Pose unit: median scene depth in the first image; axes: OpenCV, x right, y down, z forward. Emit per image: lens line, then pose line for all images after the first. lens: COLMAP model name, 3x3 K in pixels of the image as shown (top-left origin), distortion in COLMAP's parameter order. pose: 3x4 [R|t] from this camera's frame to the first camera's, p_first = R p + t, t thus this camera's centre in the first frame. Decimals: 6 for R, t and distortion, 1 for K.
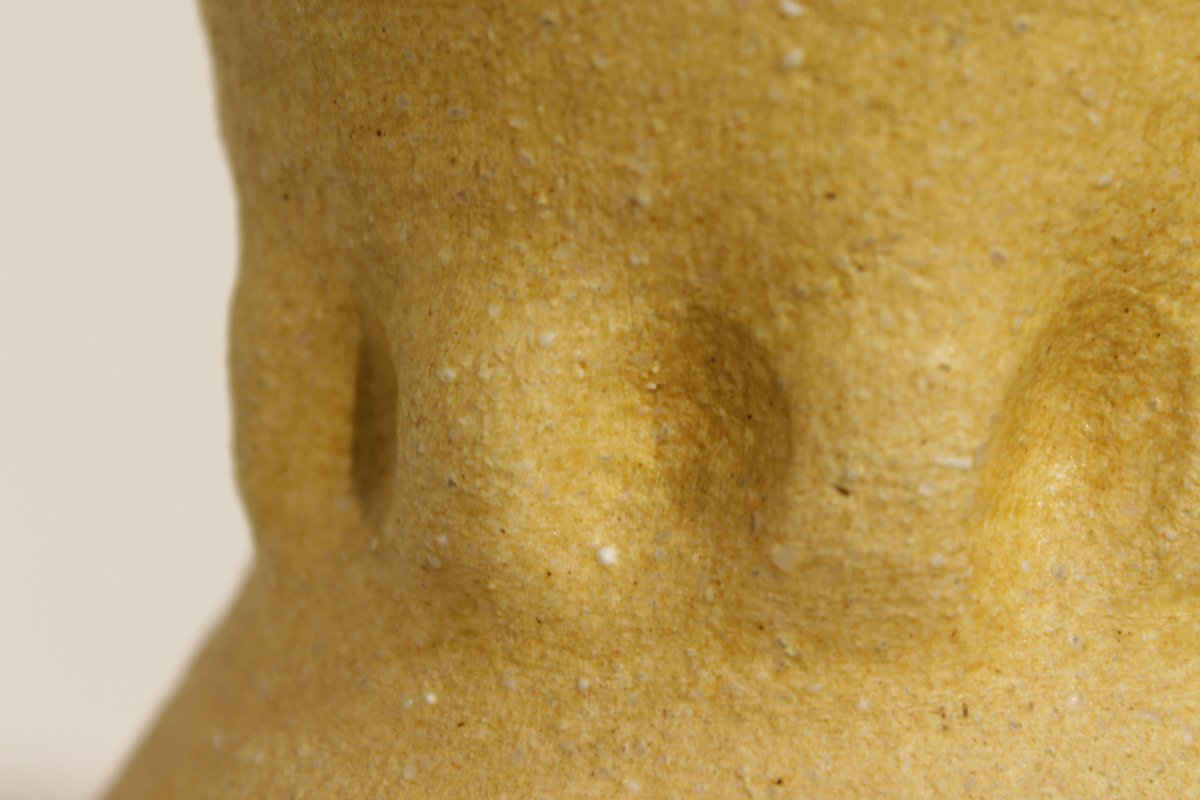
lens RADIAL K [[2781.7, 0, 601.5], [0, 2781.7, 404.3], [0, 0, 1]] dist [0.043352, 0.000000]
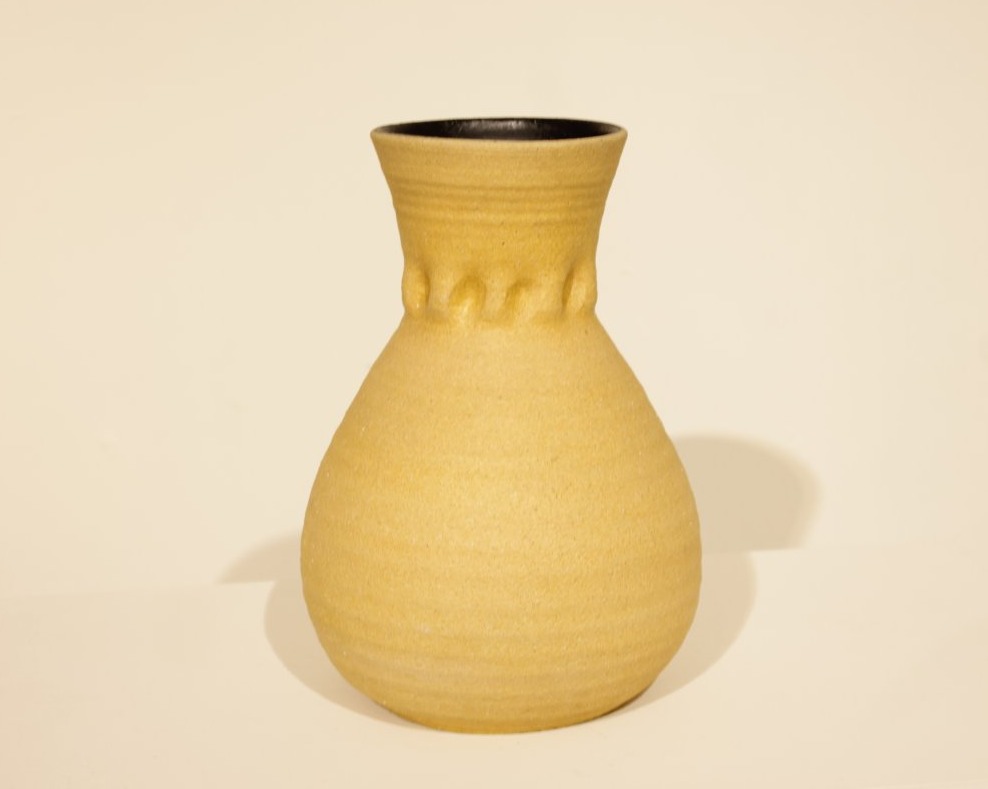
lens RADIAL K [[2164.2, 0, 494.1], [0, 2164.2, 390.1], [0, 0, 1]] dist [-0.054778, 0.000000]
pose [[0.790256, 0.129843, -0.598862, 3.566074], [-0.106459, 0.991523, 0.074495, -0.168719], [0.603458, 0.004884, 0.797380, -3.354402]]
